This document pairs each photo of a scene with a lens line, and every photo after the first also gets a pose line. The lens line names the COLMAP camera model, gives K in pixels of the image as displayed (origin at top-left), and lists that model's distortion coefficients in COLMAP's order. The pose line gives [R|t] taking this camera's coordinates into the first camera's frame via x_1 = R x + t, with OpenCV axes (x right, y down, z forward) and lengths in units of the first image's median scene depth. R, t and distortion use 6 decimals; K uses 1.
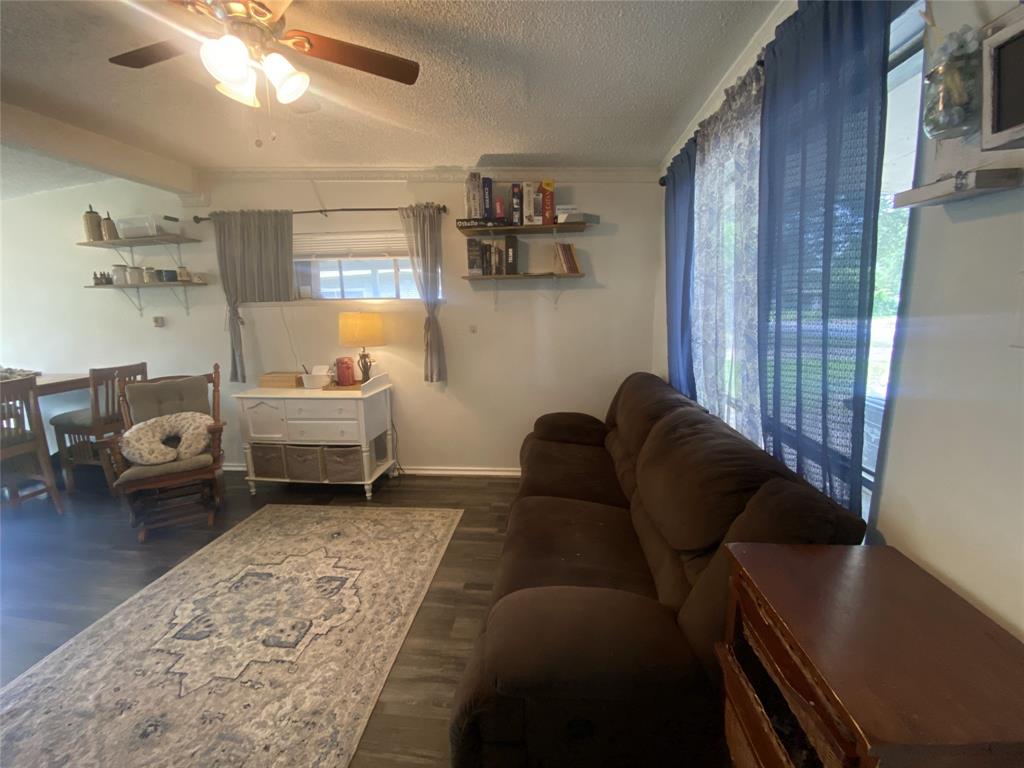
lens RADIAL K [[417.3, 0, 510.7], [0, 417.3, 381.3], [0, 0, 1]] dist [0.027713, -0.022693]
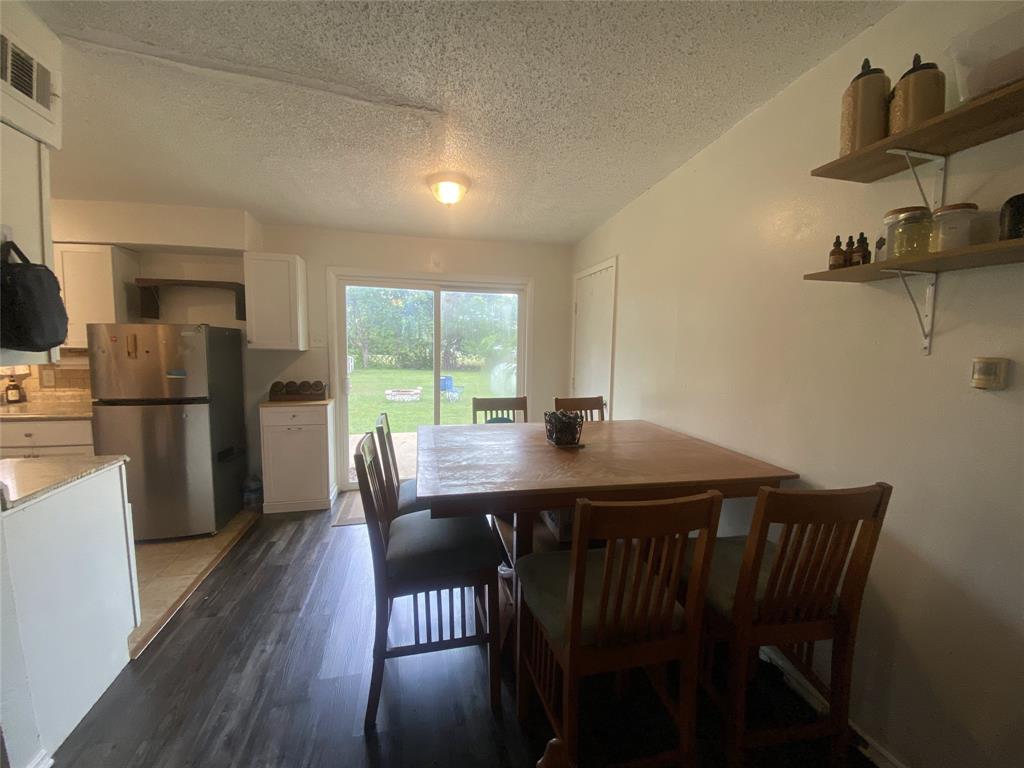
lens RADIAL K [[413.8, 0, 510.6], [0, 413.8, 382.5], [0, 0, 1]] dist [0.031236, -0.025761]
pose [[0.329382, 0.120575, -0.936466, -0.983026], [-0.190998, 0.979817, 0.058977, -0.124901], [0.924677, 0.159437, 0.345763, 0.832040]]
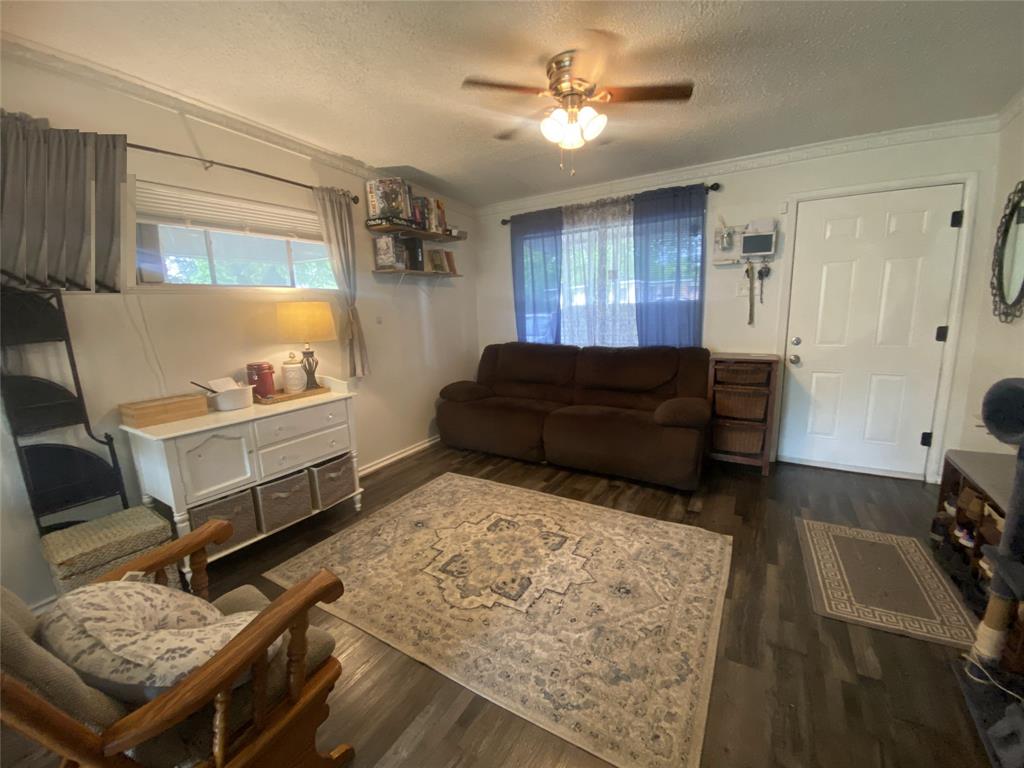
lens RADIAL K [[413.8, 0, 510.6], [0, 413.8, 382.5], [0, 0, 1]] dist [0.031236, -0.025761]
pose [[0.420830, -0.157310, 0.893396, -1.233519], [0.189686, 0.978337, 0.082917, 0.004323], [-0.887086, 0.134571, 0.441553, 0.372527]]
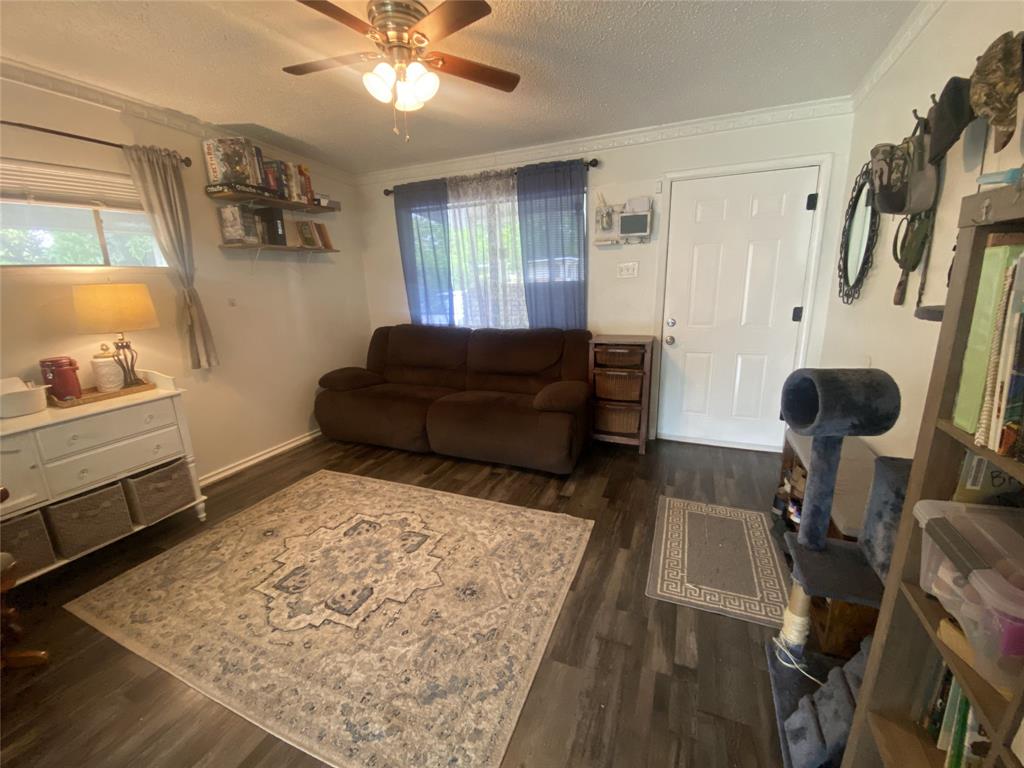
lens RADIAL K [[413.7, 0, 509.1], [0, 413.7, 384.7], [0, 0, 1]] dist [0.017520, -0.020884]
pose [[0.288725, -0.221090, 0.931535, -1.096676], [0.198903, 0.965595, 0.167525, 0.022333], [-0.936523, 0.136916, 0.322767, 0.225101]]
